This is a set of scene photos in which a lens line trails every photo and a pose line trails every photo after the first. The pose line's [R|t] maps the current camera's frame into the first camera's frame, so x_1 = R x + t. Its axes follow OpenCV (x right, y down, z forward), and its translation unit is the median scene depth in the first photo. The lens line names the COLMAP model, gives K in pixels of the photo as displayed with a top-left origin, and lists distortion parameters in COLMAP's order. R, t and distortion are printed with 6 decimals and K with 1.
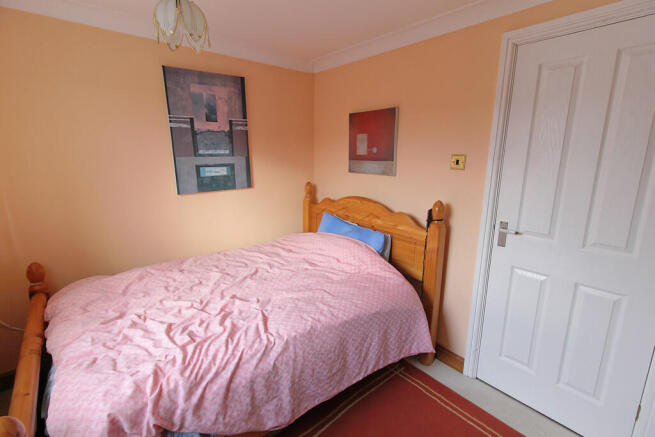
lens RADIAL K [[300.7, 0, 333.9], [0, 300.7, 216.7], [0, 0, 1]] dist [0.003765, 0.000295]
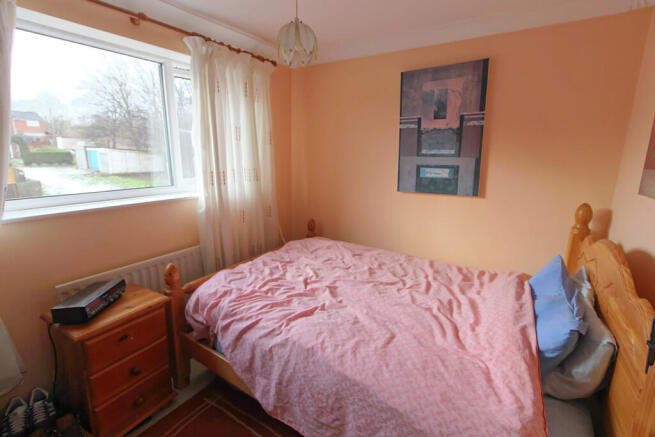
lens RADIAL K [[300.7, 0, 331.5], [0, 300.7, 216.5], [0, 0, 1]] dist [0.003765, 0.000295]
pose [[0.286727, 0.199537, -0.937002, 0.428179], [-0.217255, 0.966130, 0.139259, -0.083857], [0.933053, 0.163639, 0.320366, 0.445634]]
